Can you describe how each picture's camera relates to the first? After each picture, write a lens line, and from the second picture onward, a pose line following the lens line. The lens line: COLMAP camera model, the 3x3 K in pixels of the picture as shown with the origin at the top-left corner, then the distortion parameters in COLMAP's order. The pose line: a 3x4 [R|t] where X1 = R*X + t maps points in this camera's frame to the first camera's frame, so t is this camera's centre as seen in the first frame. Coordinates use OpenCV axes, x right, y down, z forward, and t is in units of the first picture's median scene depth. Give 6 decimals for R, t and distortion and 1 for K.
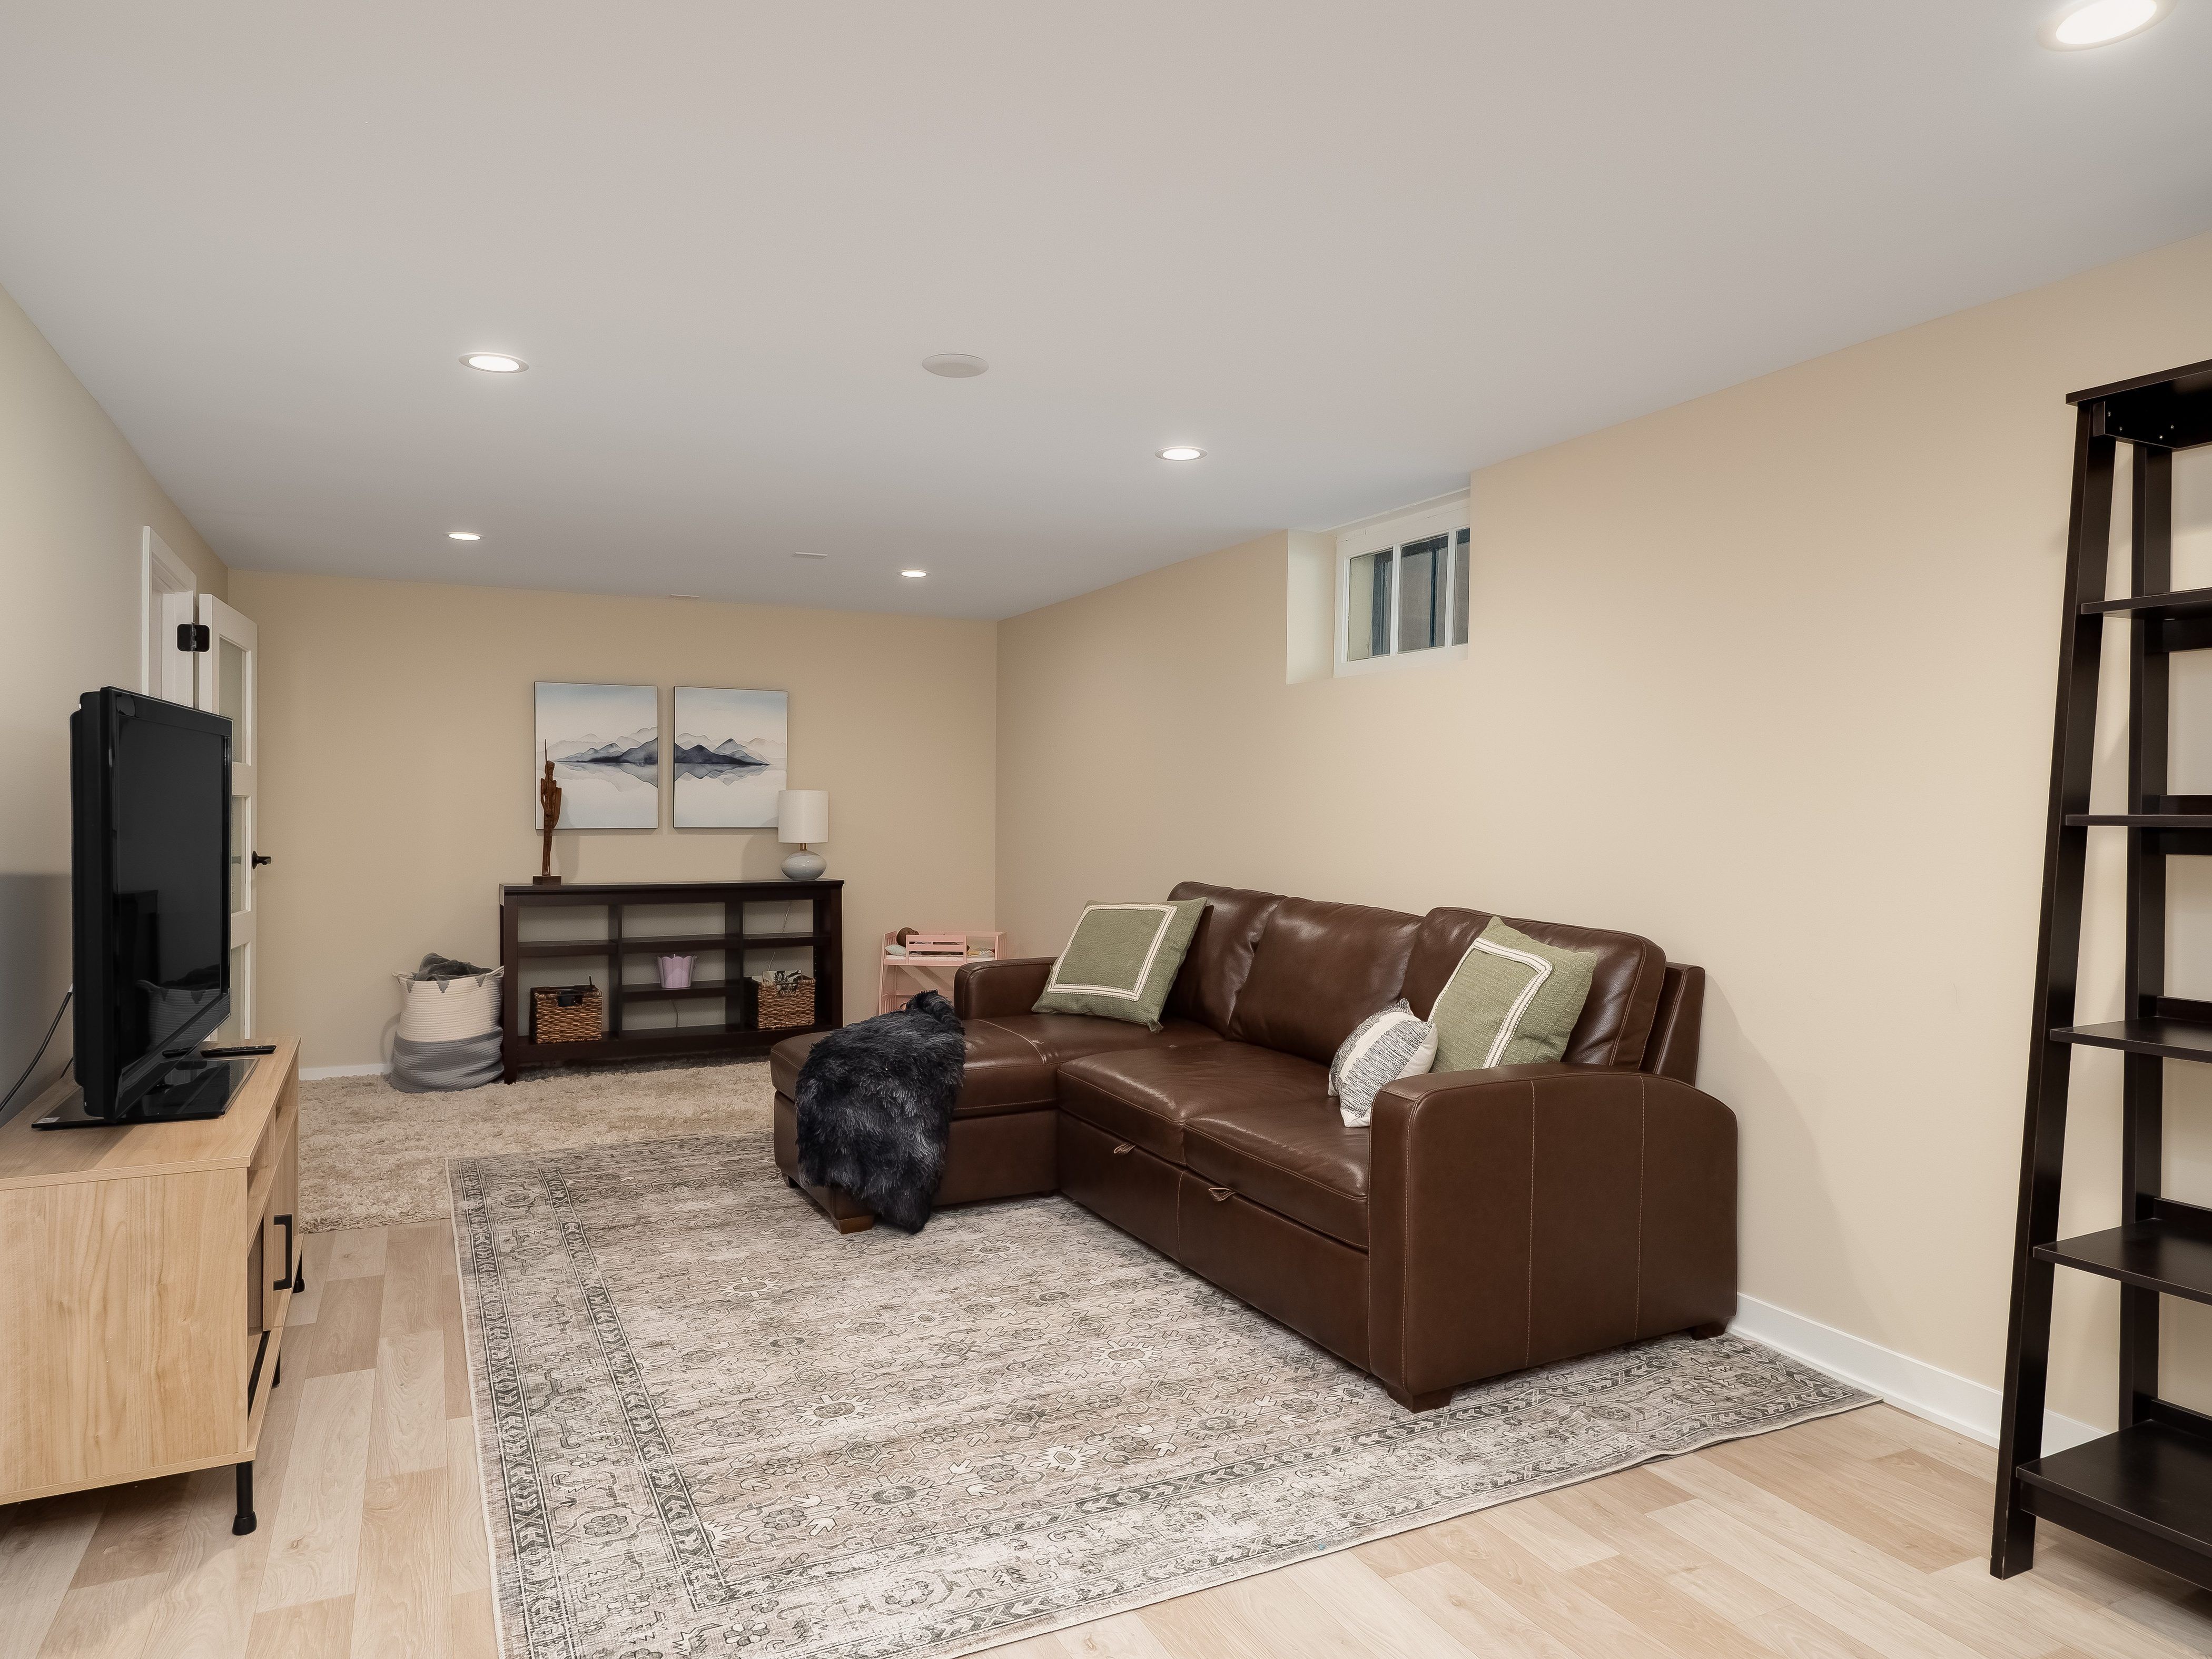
lens RADIAL K [[1410.6, 0, 1108.7], [0, 1410.6, 830.3], [0, 0, 1]] dist [-0.001019, -0.000145]
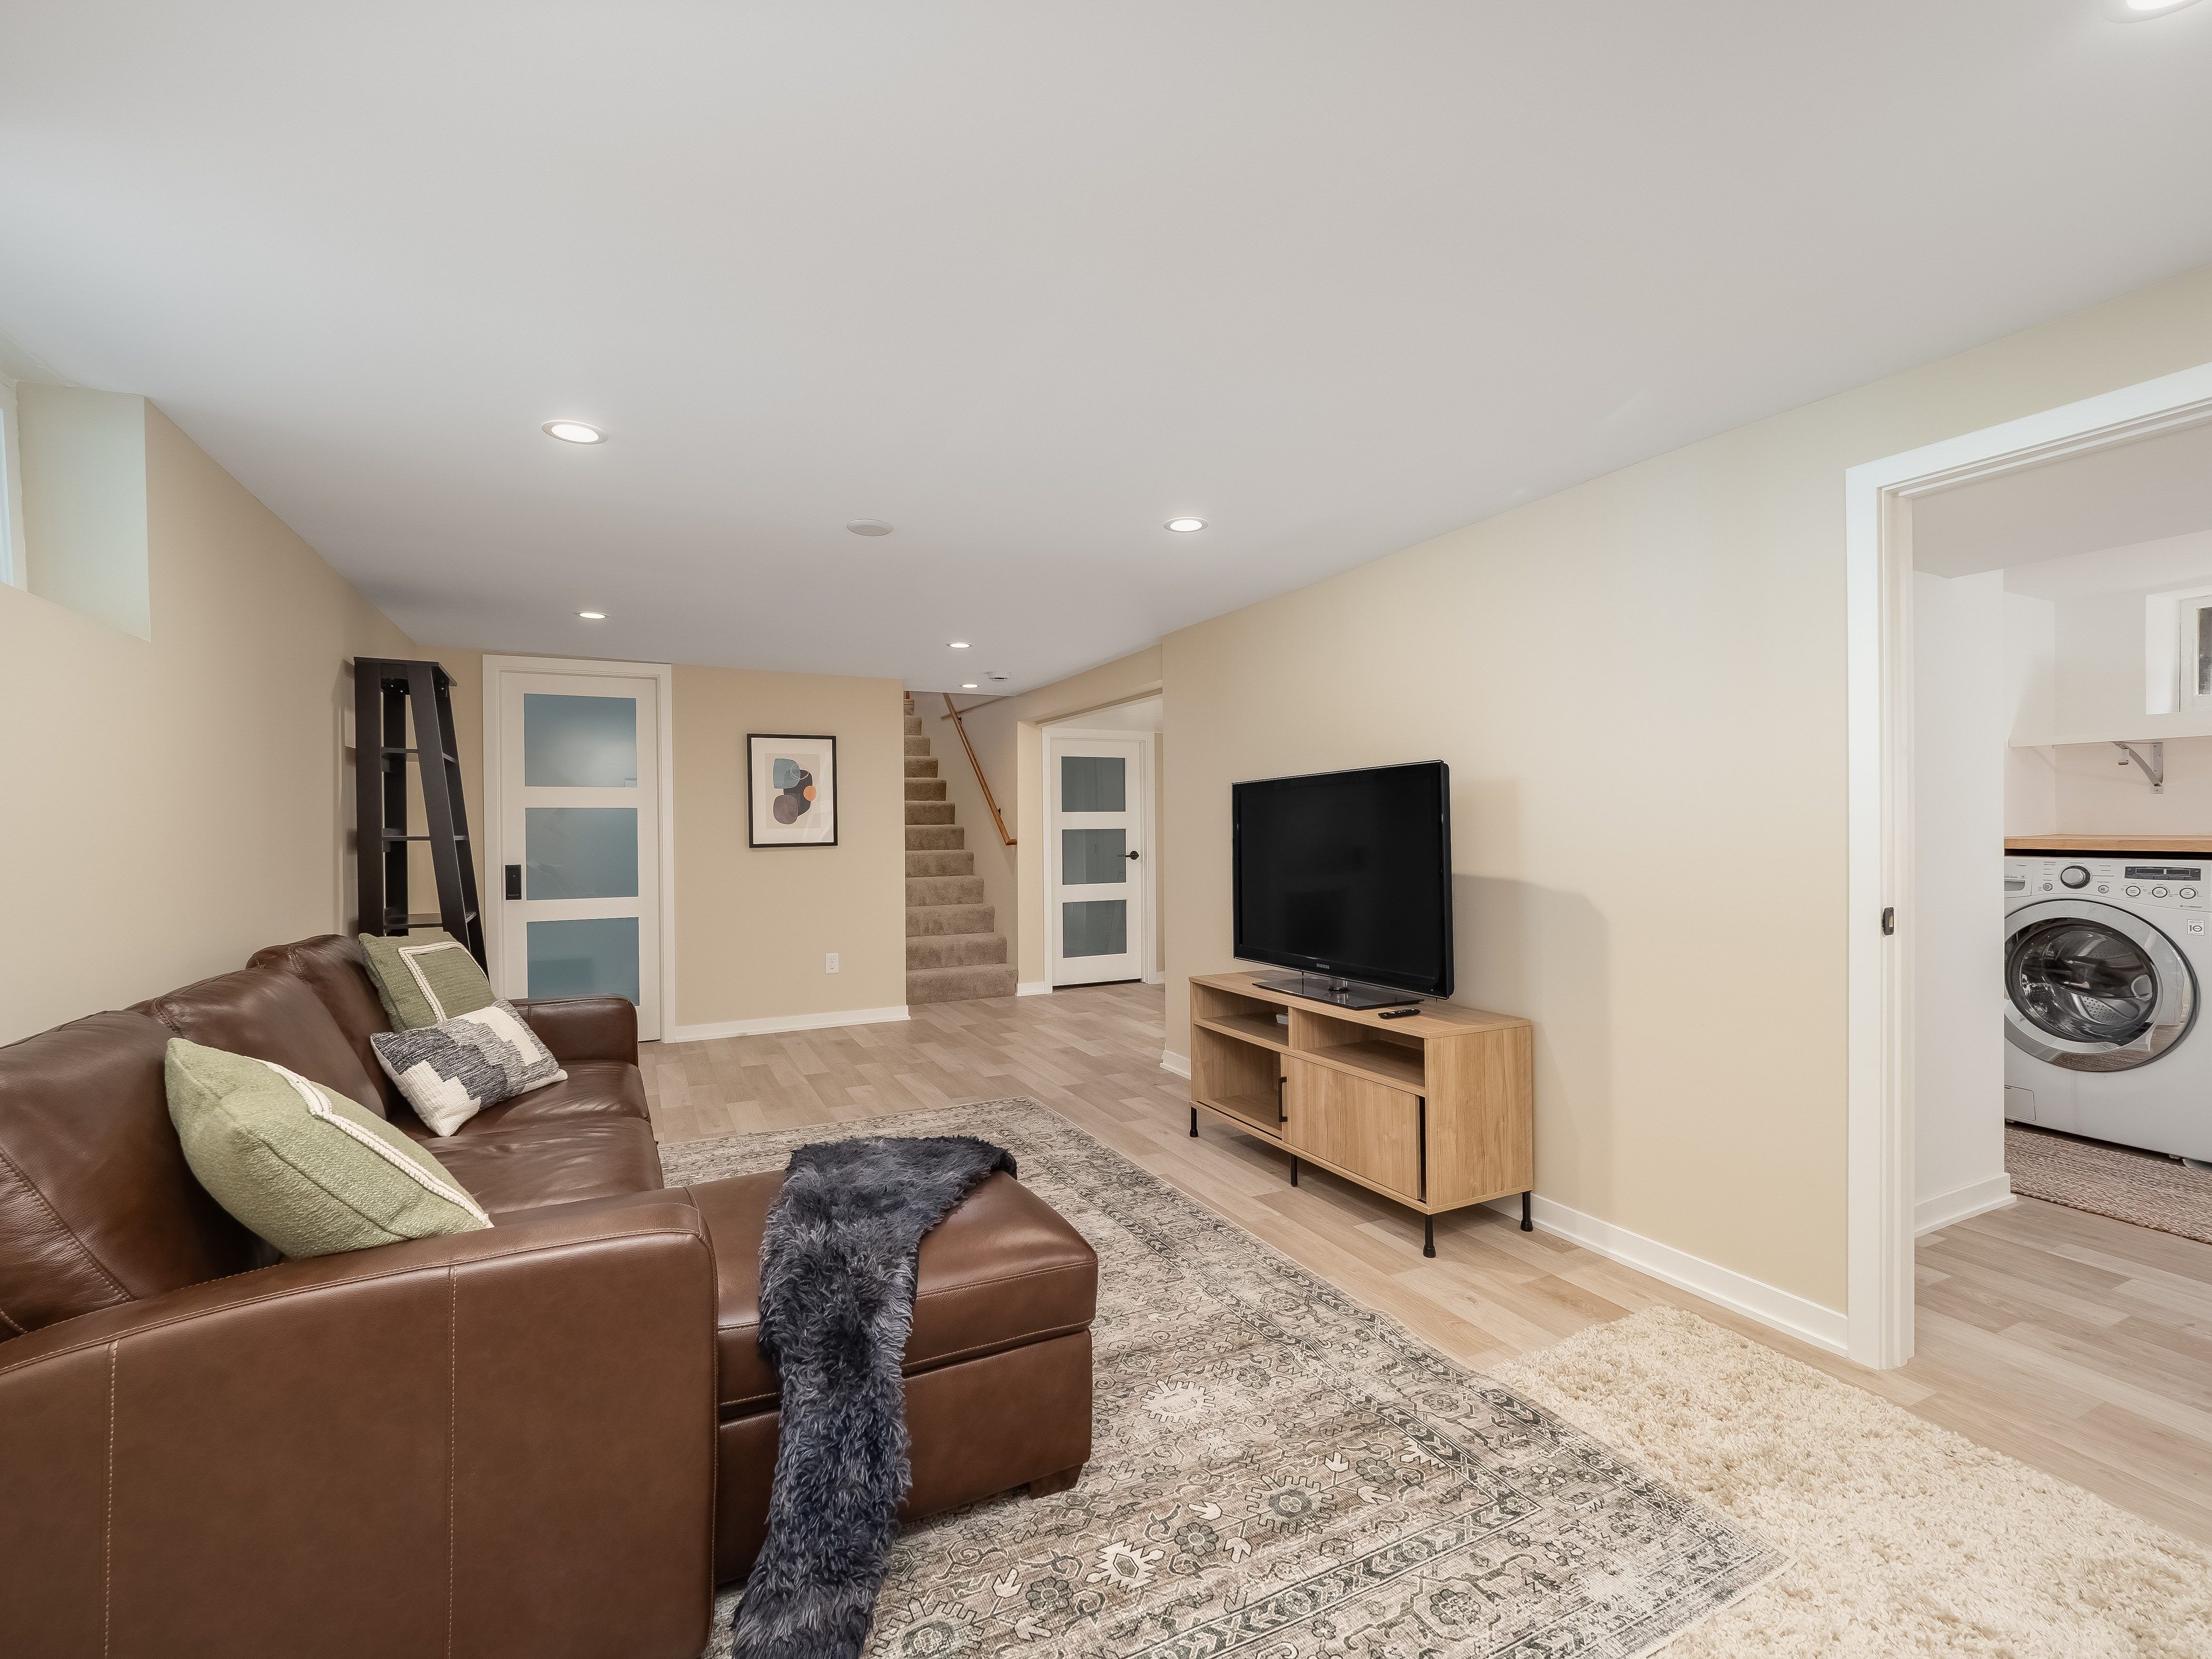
lens RADIAL K [[949.7, 0, 1099.8], [0, 949.7, 834.8], [0, 0, 1]] dist [-0.001327, 0.000132]
pose [[-0.999998, -0.001943, -0.001023, -0.409249], [-0.001959, 0.999875, 0.015685, -0.037838], [0.000992, 0.015687, -0.999876, 2.365900]]
